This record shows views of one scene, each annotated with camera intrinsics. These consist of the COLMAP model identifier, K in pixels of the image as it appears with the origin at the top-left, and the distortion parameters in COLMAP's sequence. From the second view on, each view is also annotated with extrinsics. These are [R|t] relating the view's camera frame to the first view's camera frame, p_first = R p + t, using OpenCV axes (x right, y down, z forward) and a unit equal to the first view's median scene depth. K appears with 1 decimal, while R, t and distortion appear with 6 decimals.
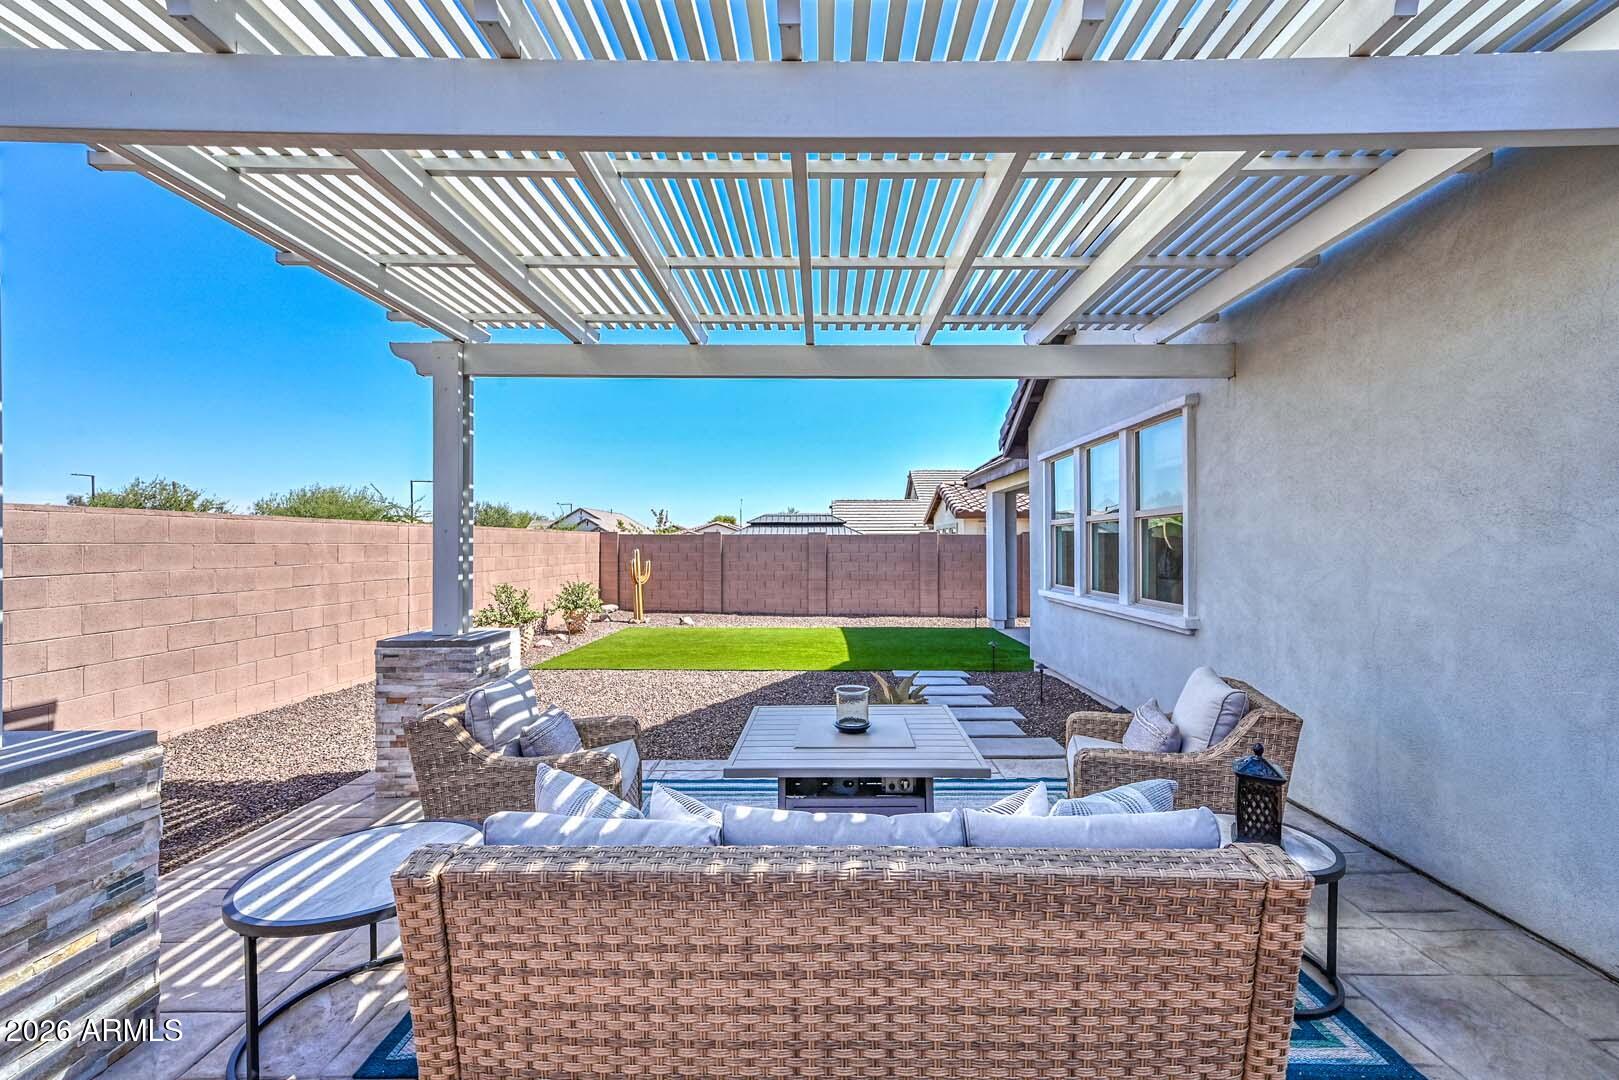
lens RADIAL K [[658.4, 0, 851.9], [0, 658.4, 551.3], [0, 0, 1]] dist [0.005911, -0.001257]
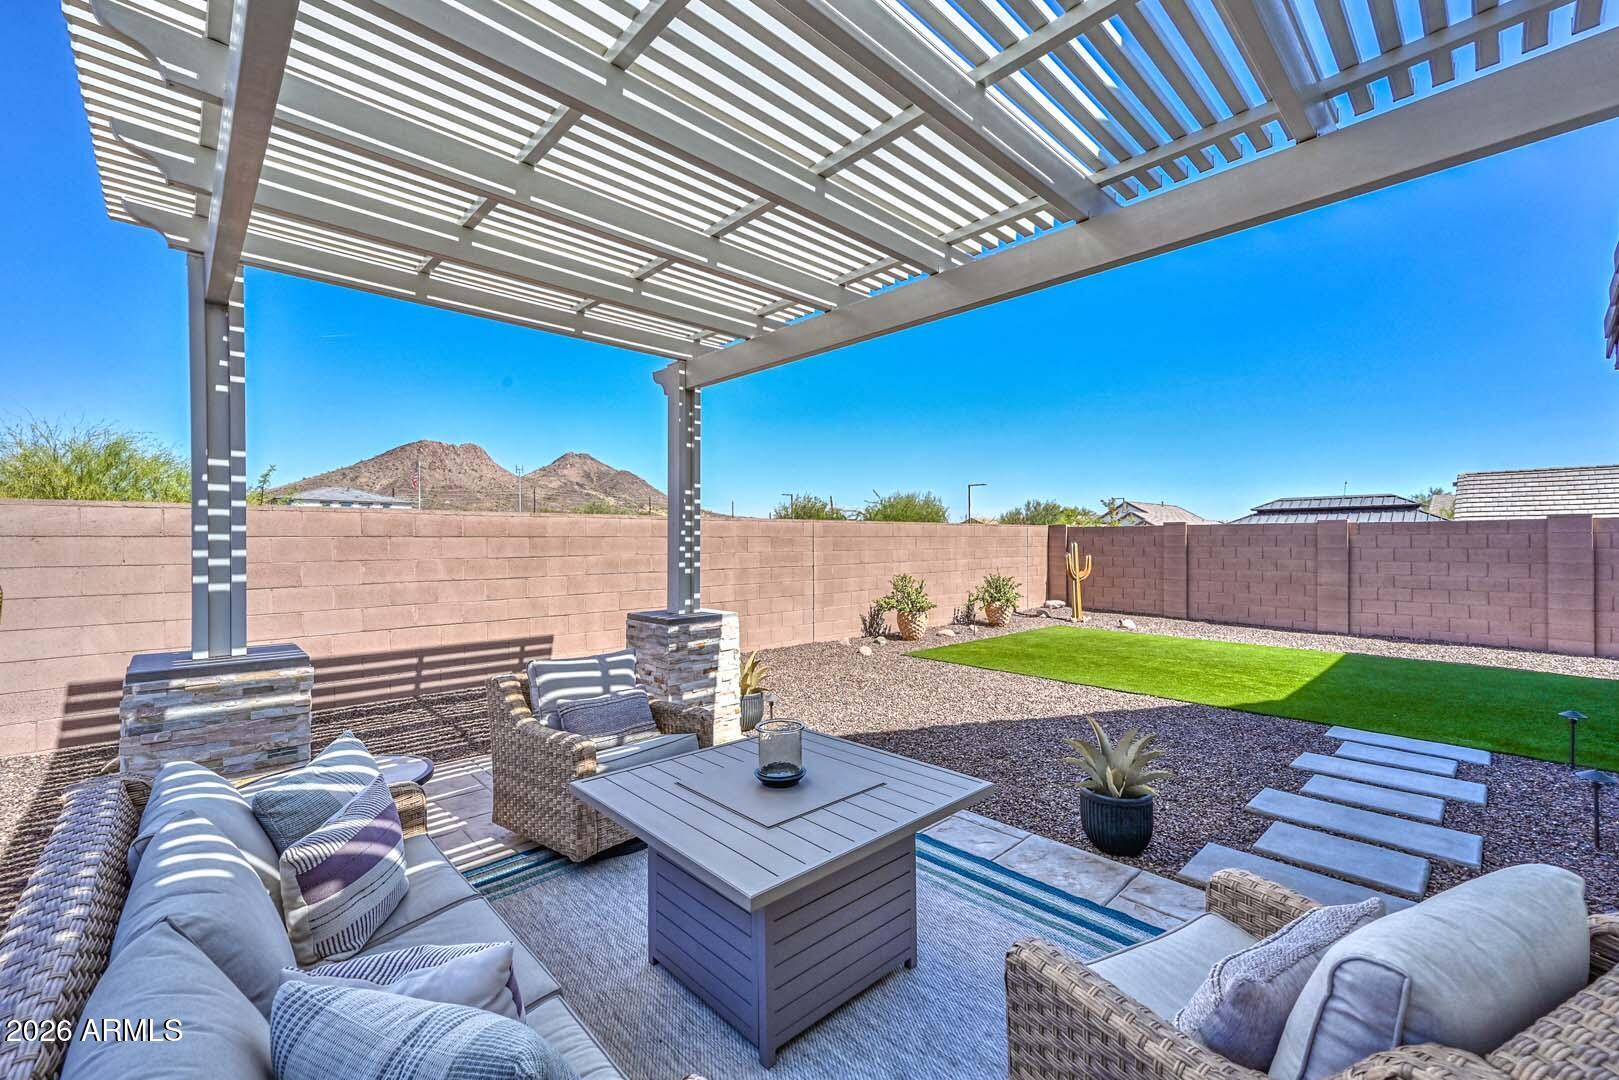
lens RADIAL K [[658.4, 0, 826.5], [0, 658.4, 547.5], [0, 0, 1]] dist [0.005911, -0.001257]
pose [[0.688580, 0.006713, -0.725129, 0.353994], [-0.004512, 0.999977, 0.004972, 0.002084], [0.725146, -0.000152, 0.688595, 0.329603]]
